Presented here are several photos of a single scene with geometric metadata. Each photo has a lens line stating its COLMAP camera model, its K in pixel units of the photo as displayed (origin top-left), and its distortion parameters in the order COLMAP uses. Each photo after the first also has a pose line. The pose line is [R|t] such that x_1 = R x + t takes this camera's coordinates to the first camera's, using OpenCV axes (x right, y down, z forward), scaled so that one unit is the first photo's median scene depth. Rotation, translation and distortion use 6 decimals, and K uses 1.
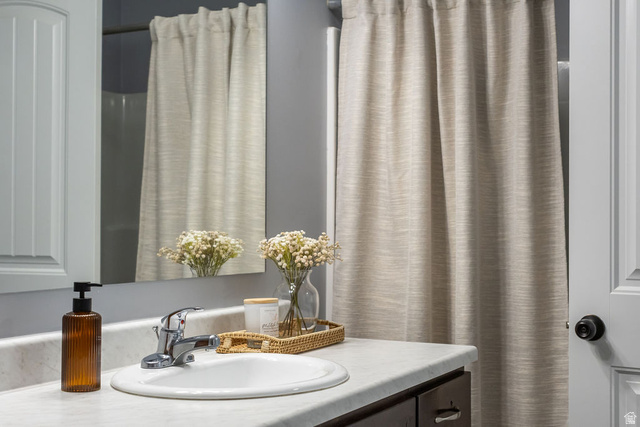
lens RADIAL K [[955.0, 0, 319.8], [0, 955.0, 212.8], [0, 0, 1]] dist [0.015111, 0.000000]
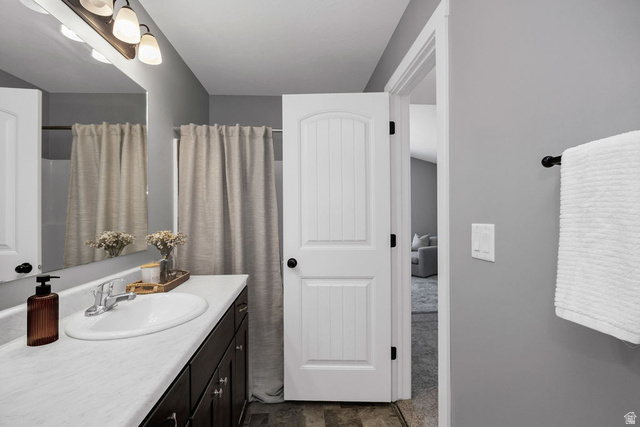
lens RADIAL K [[304.6, 0, 323.1], [0, 304.6, 211.7], [0, 0, 1]] dist [-0.002592, -0.001537]
pose [[0.853079, -0.008403, 0.521714, -0.071674], [0.004025, 0.999947, 0.009524, -0.025531], [-0.521766, -0.006025, 0.853067, 0.201501]]
